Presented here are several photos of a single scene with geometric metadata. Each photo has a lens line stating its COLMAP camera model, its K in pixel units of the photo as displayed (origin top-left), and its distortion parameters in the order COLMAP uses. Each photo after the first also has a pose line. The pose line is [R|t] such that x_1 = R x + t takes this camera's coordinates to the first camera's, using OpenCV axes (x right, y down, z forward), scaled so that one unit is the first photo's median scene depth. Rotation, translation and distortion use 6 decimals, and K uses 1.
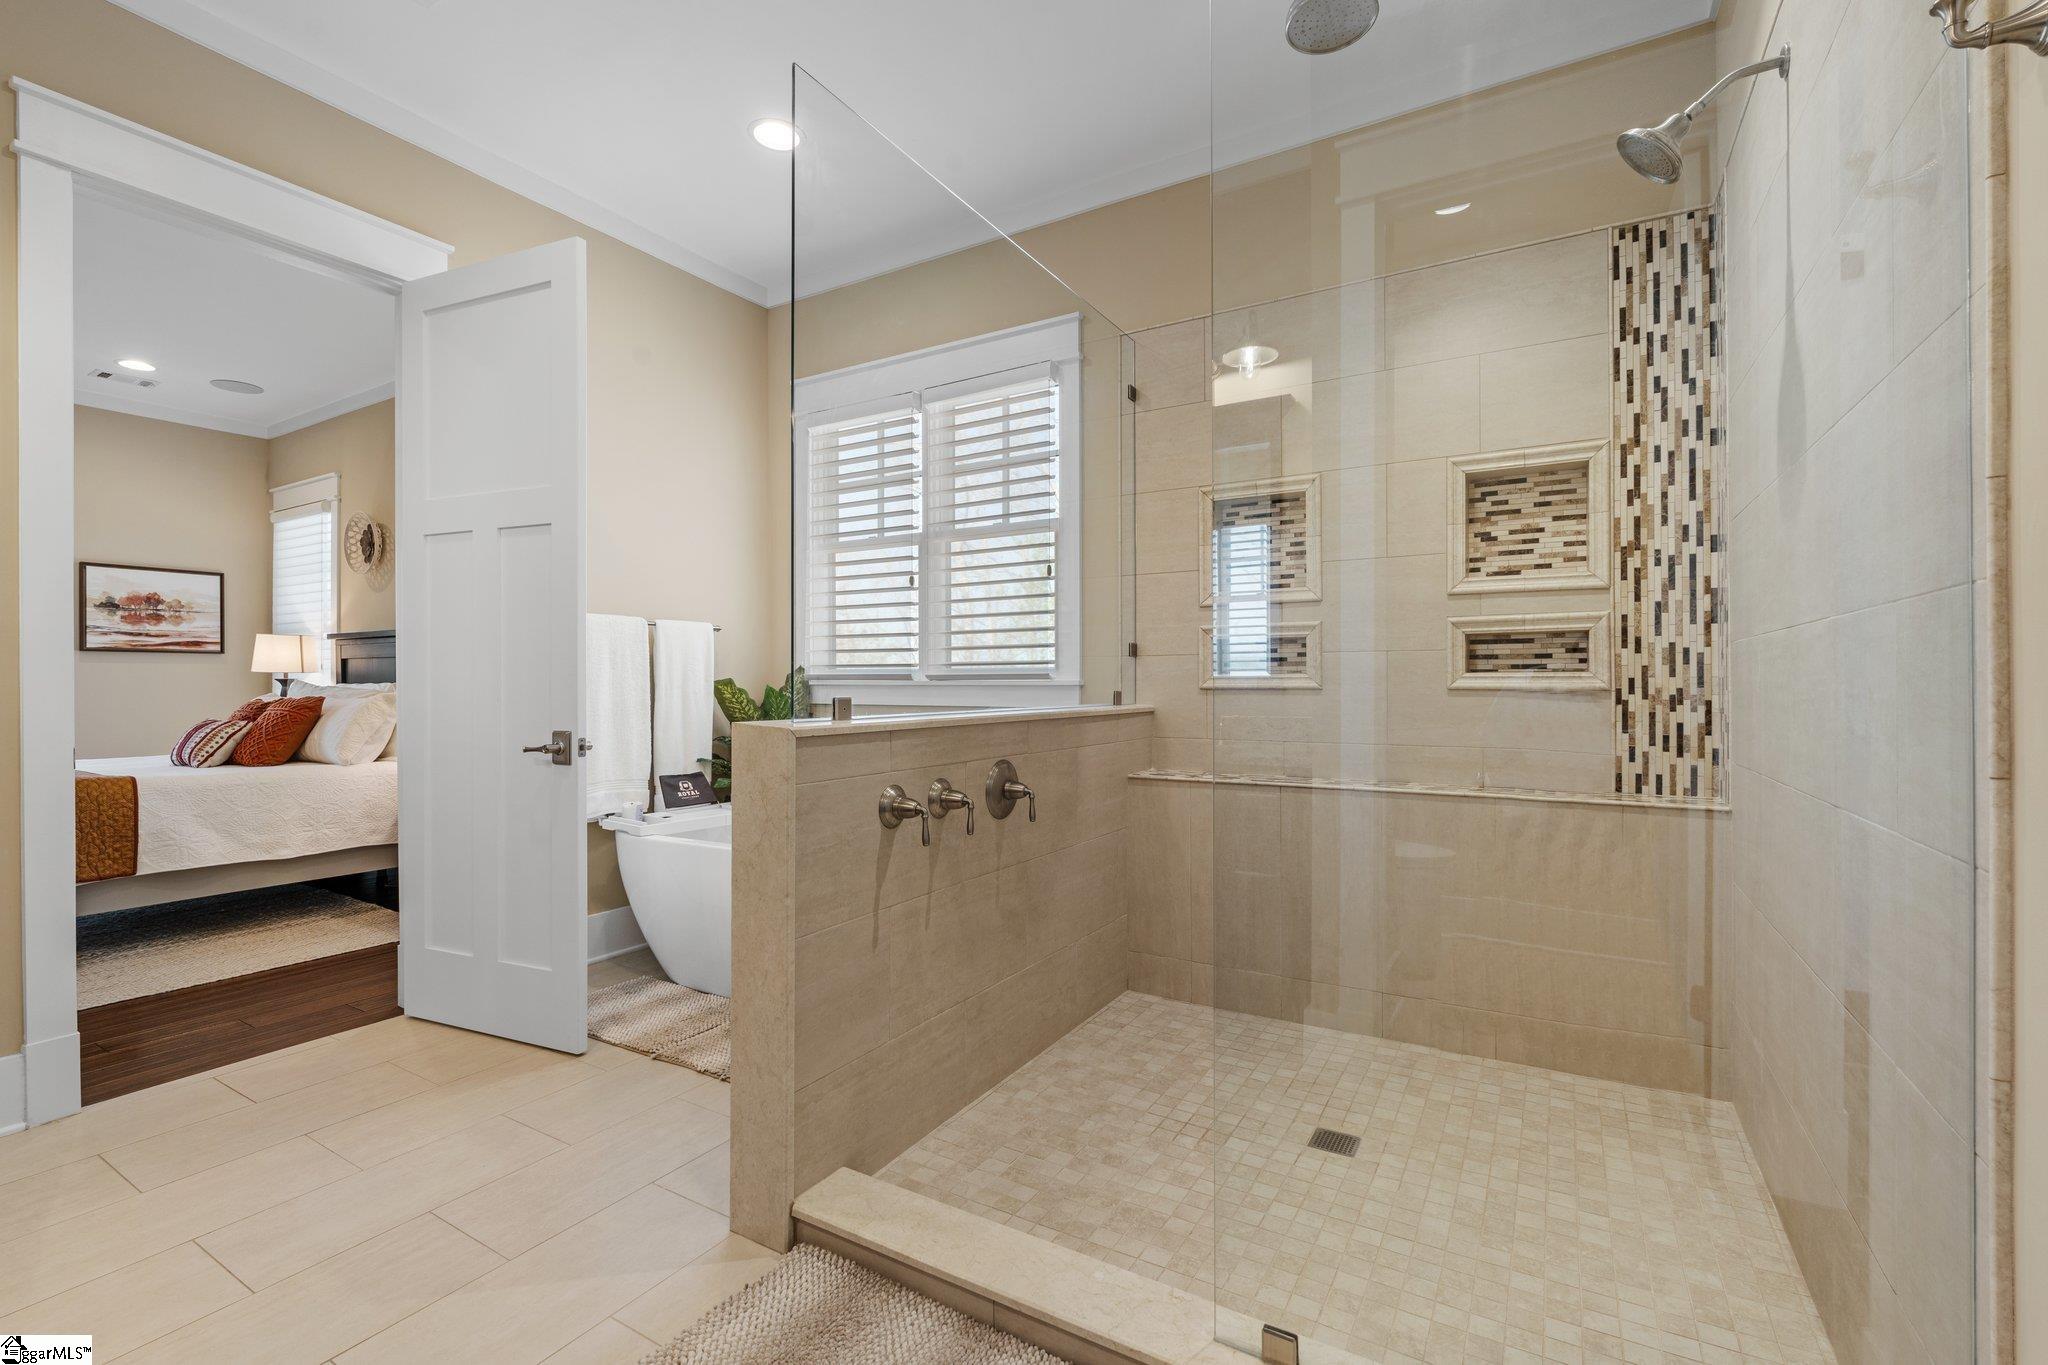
lens RADIAL K [[891.3, 0, 1025.2], [0, 891.3, 683.5], [0, 0, 1]] dist [-0.008816, 0.000685]
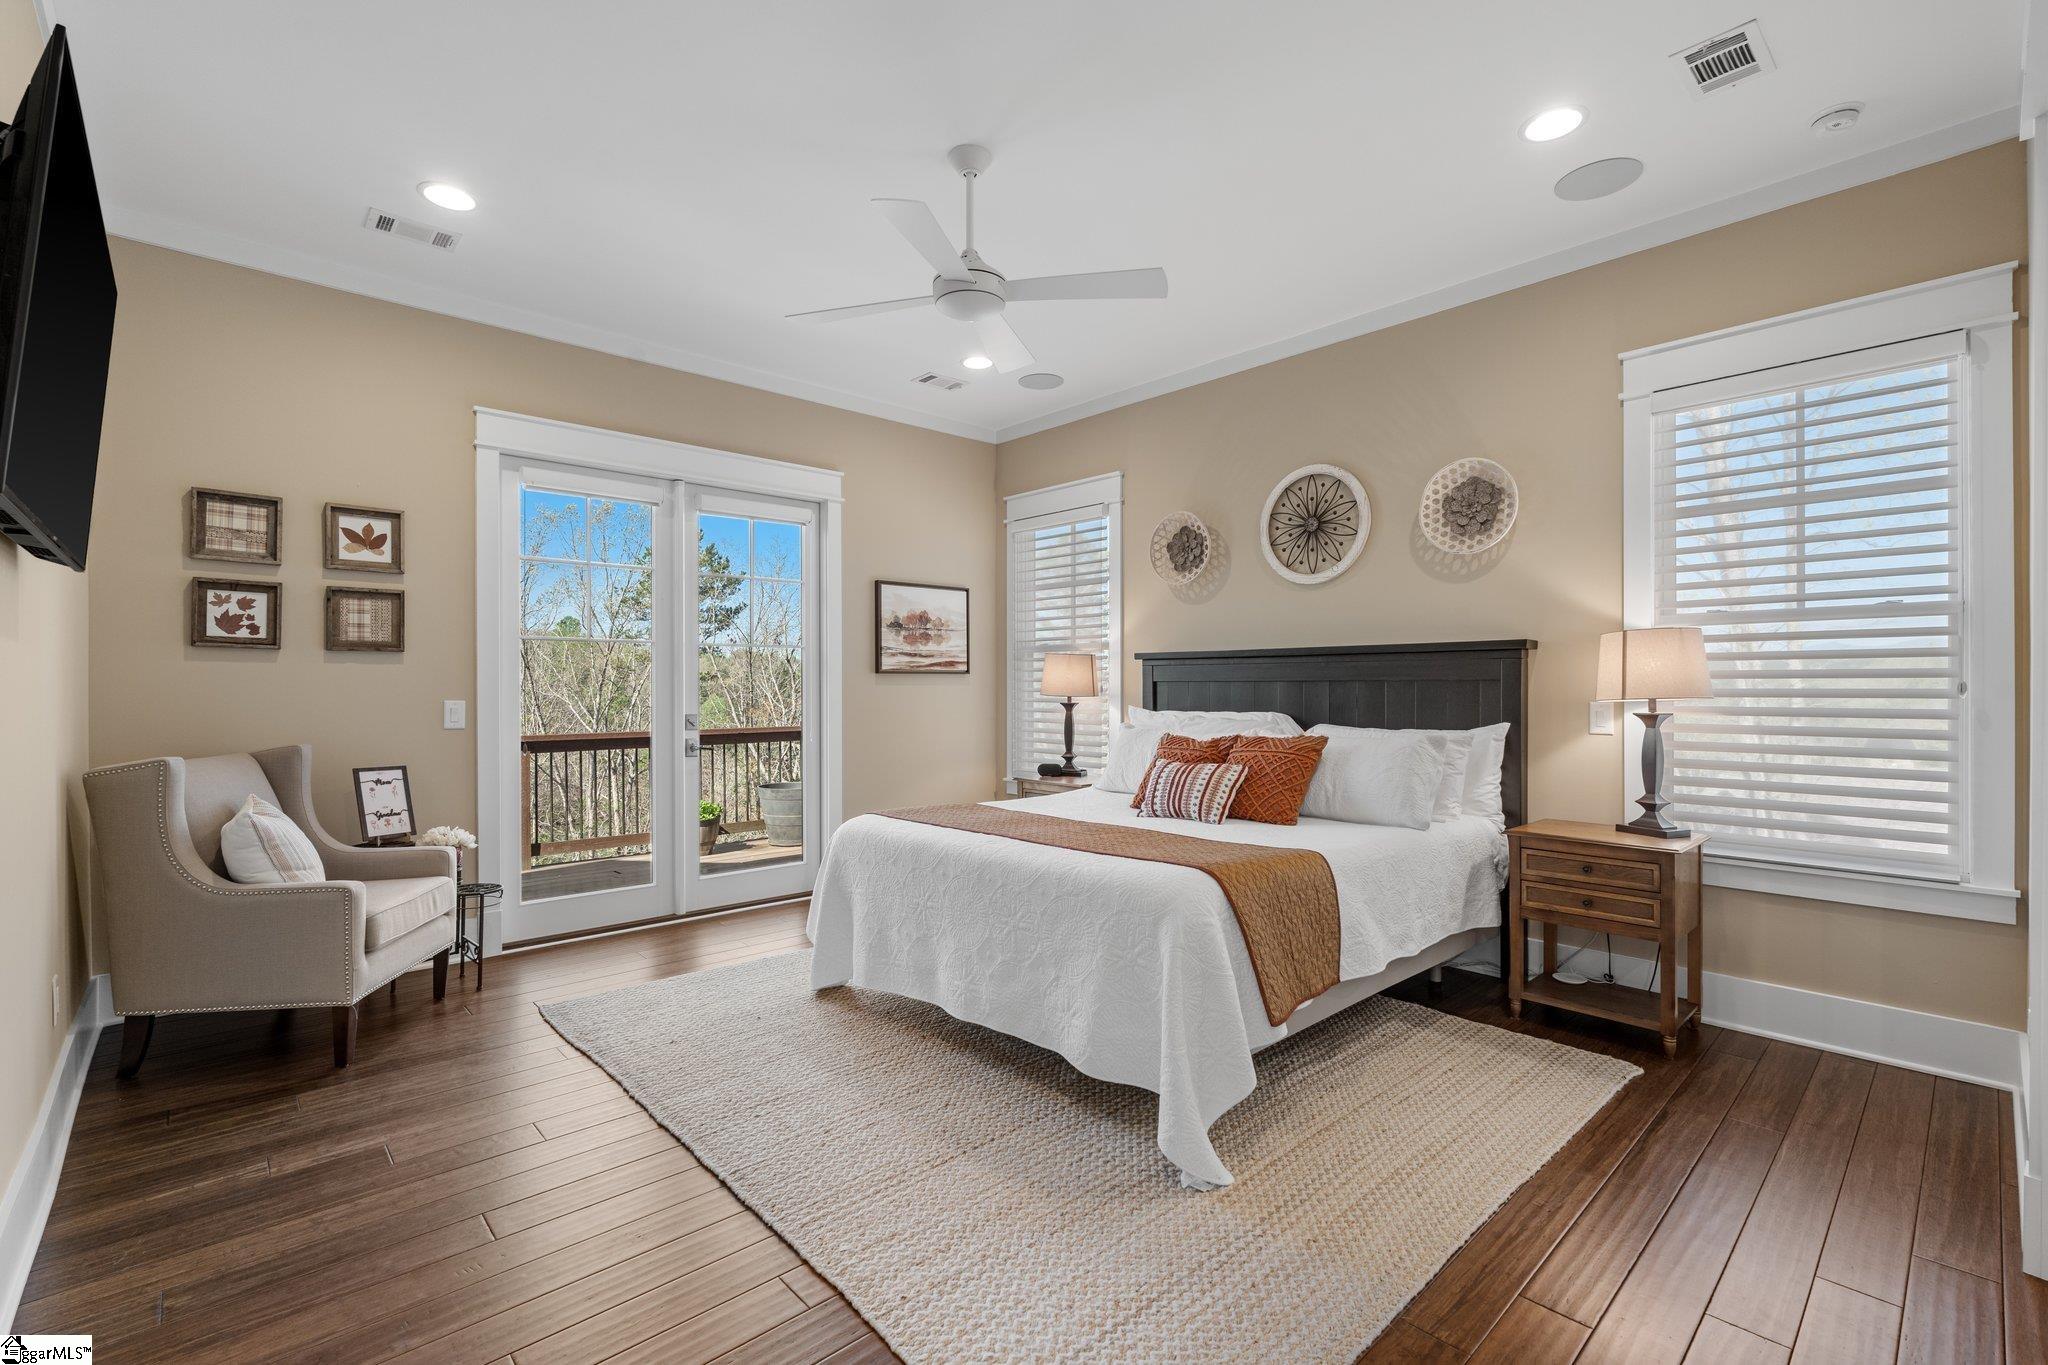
lens RADIAL K [[891.3, 0, 1041.3], [0, 891.3, 687.8], [0, 0, 1]] dist [-0.008816, 0.000685]
pose [[0.963926, -0.001642, -0.266164, -0.599623], [0.002300, 0.999995, 0.002163, -0.021582], [0.266159, -0.002697, 0.963925, 0.109784]]
